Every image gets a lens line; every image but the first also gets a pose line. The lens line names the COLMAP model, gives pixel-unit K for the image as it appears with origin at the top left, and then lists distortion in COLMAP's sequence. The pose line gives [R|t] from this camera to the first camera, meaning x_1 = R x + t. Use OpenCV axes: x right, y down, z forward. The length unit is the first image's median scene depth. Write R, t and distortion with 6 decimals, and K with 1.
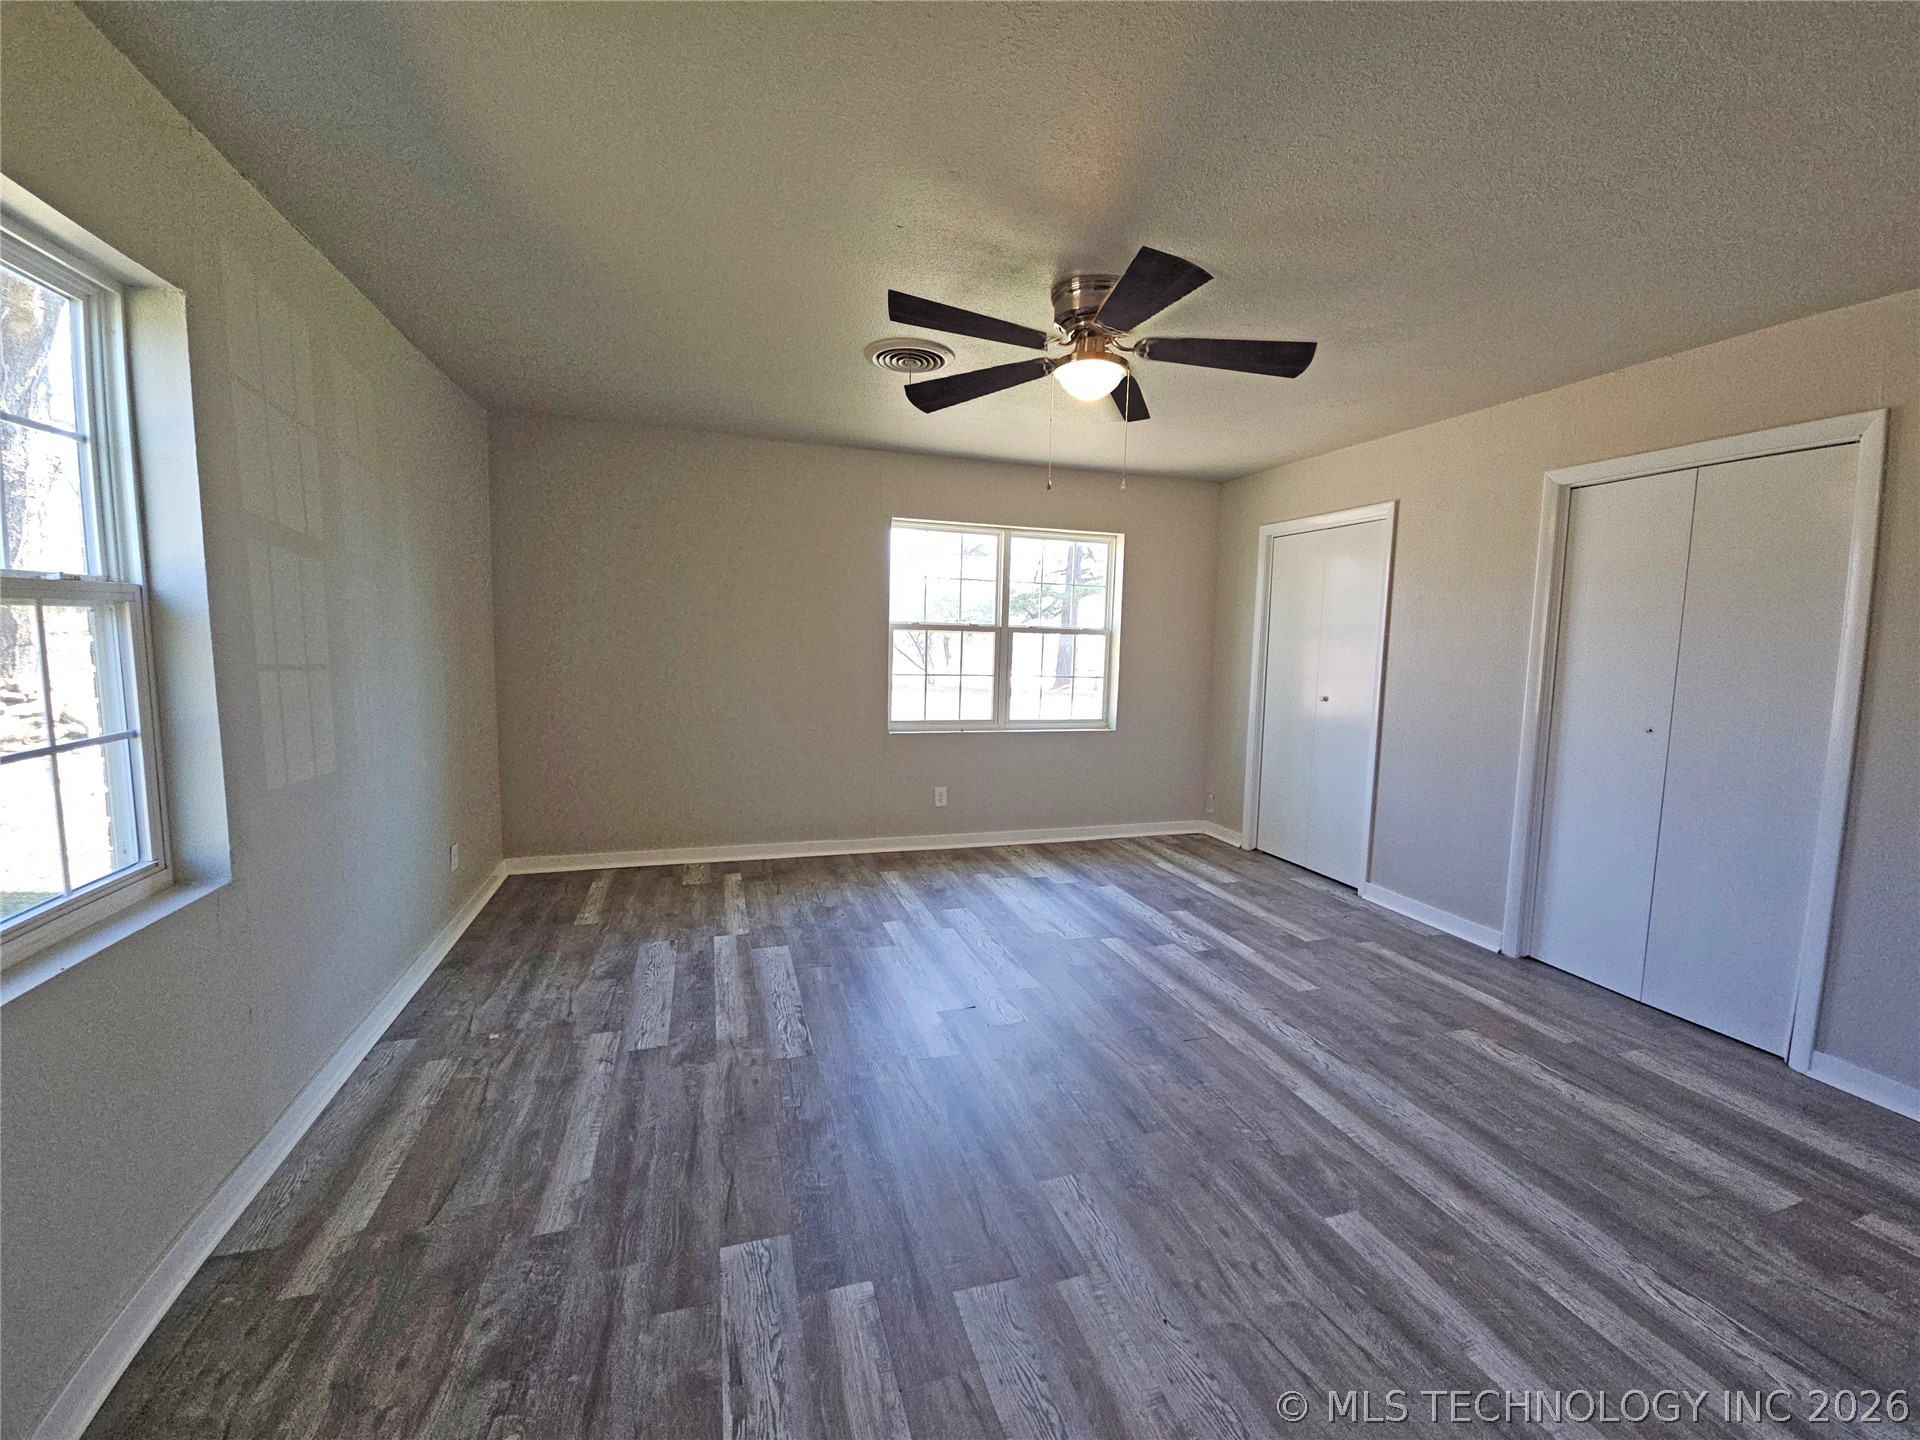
lens RADIAL K [[778.6, 0, 963.7], [0, 778.6, 718.7], [0, 0, 1]] dist [0.005774, -0.006029]
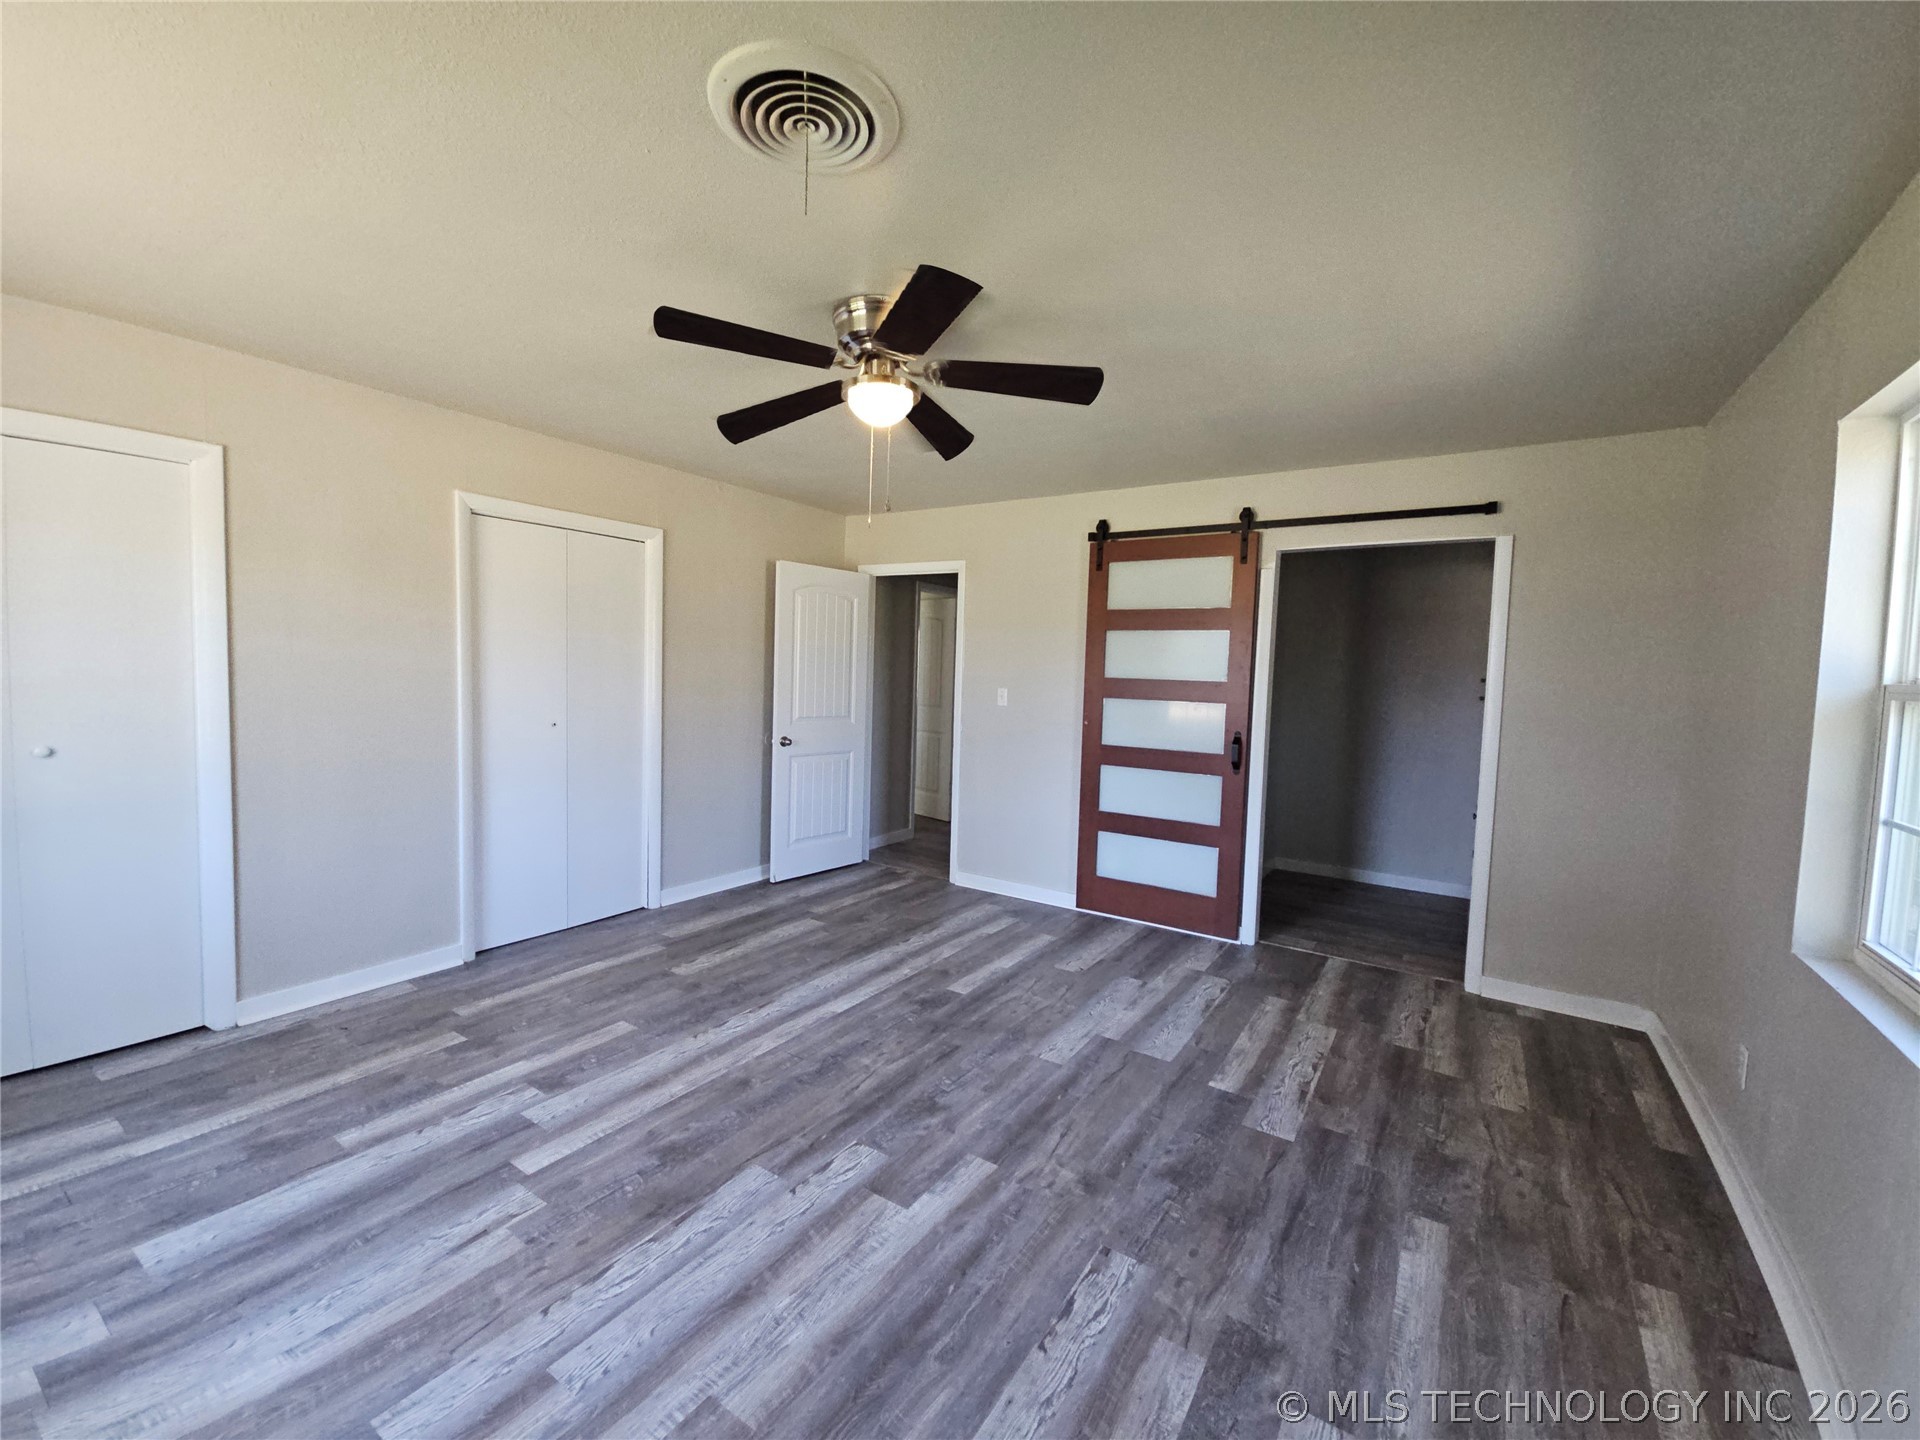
lens RADIAL K [[778.6, 0, 952.1], [0, 778.6, 710.7], [0, 0, 1]] dist [0.005774, -0.006029]
pose [[-0.618696, -0.082391, 0.781298, -0.669541], [0.039330, 0.989990, 0.135543, -0.193320], [-0.784645, 0.114589, -0.609263, 1.565317]]
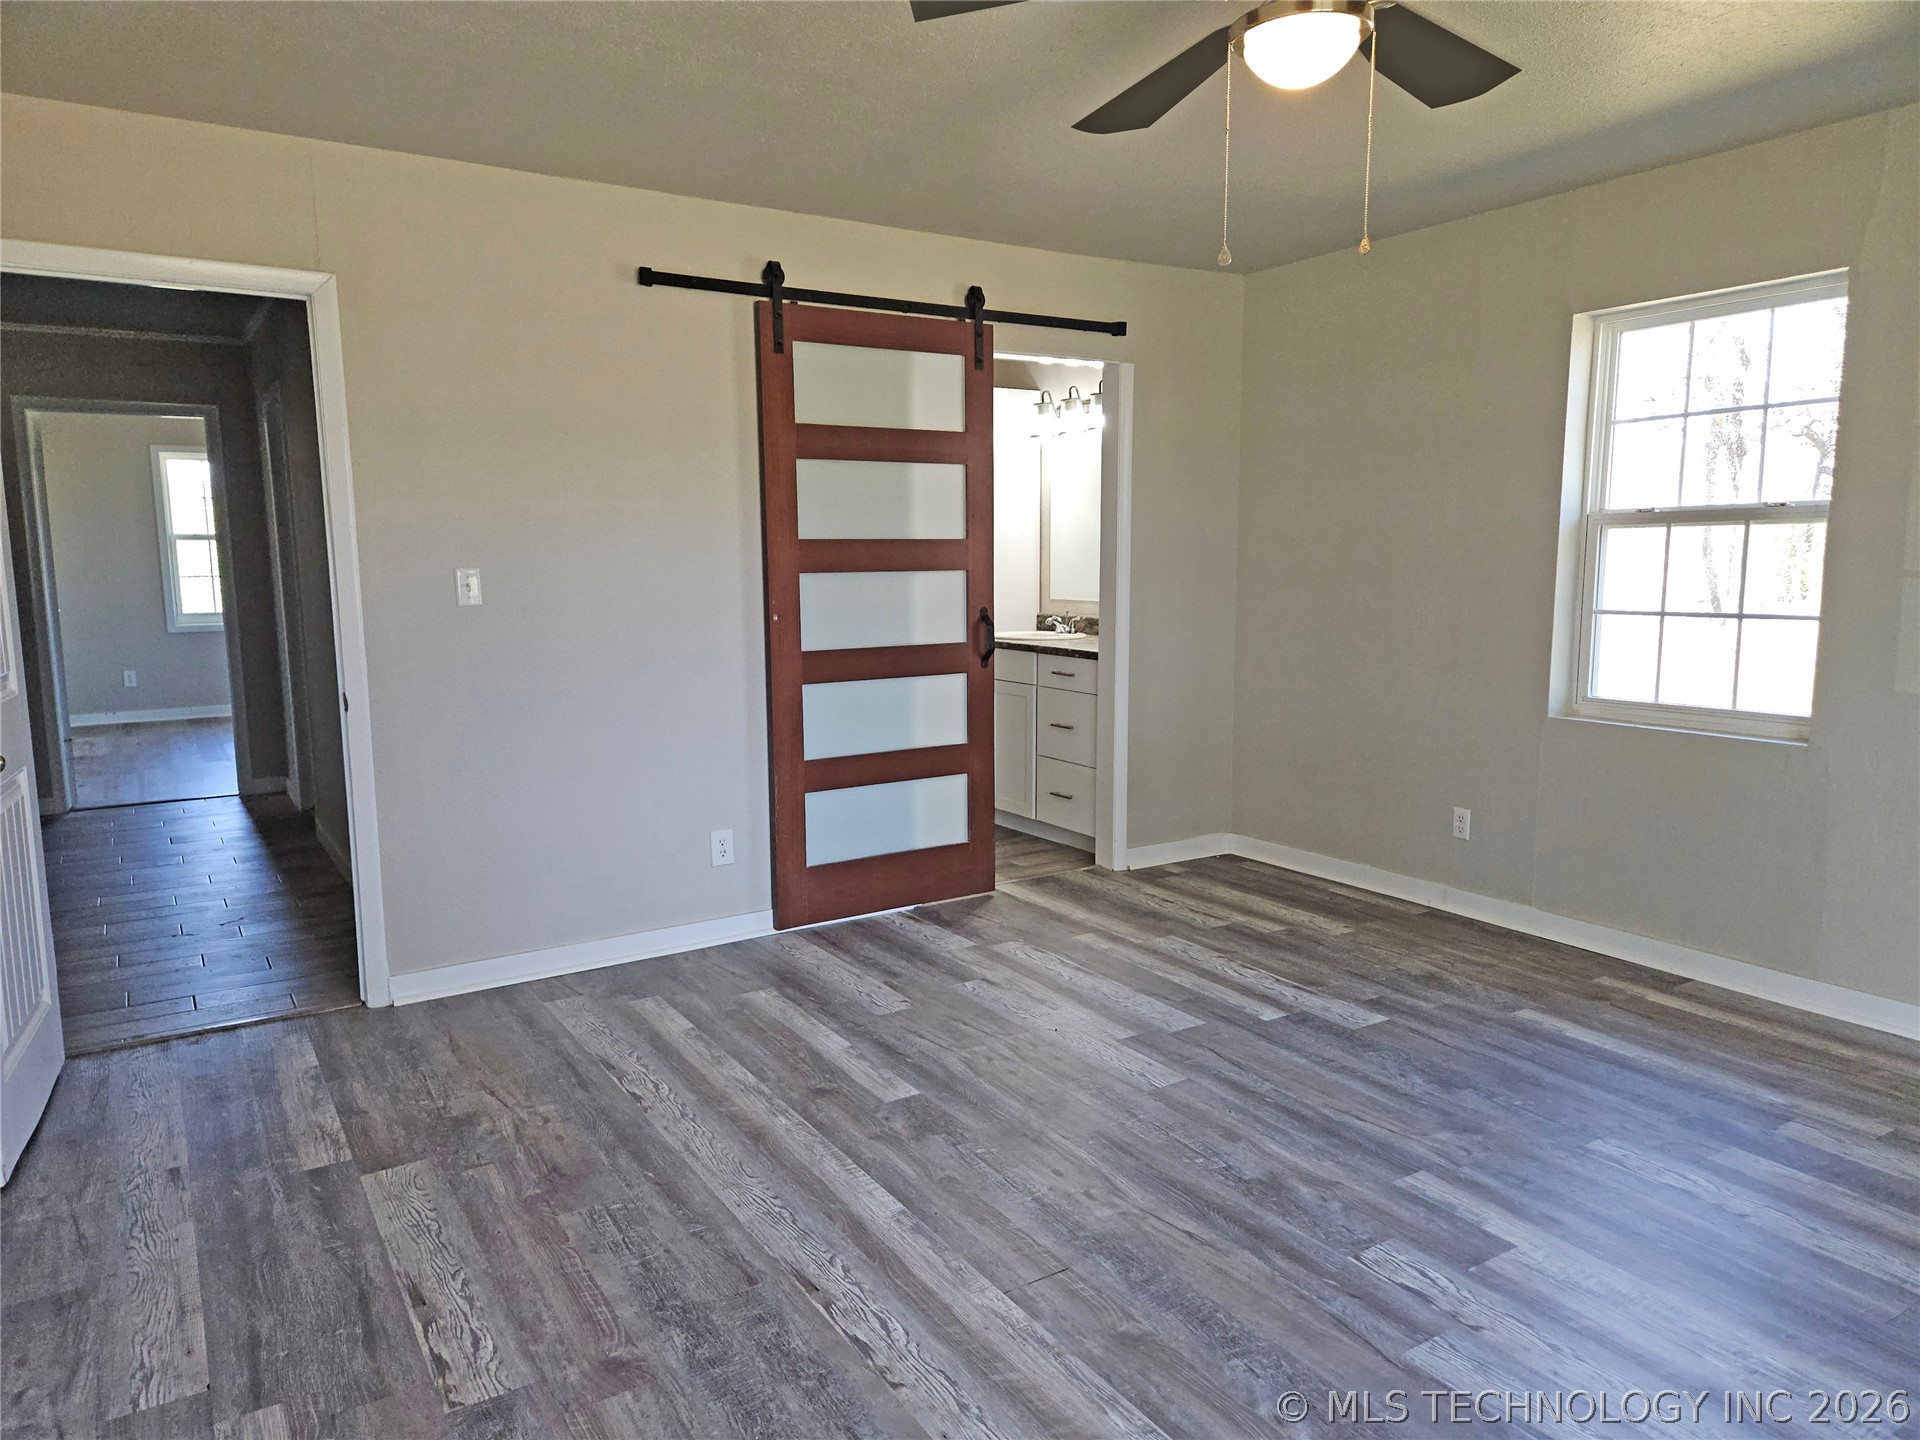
lens RADIAL K [[1278.3, 0, 949.4], [0, 1278.3, 719.4], [0, 0, 1]] dist [0.034448, -0.001751]
pose [[-0.971079, 0.018483, -0.238043, 0.630134], [-0.038539, 0.971791, 0.232674, -0.188677], [0.235629, 0.235119, -0.942973, 1.922101]]
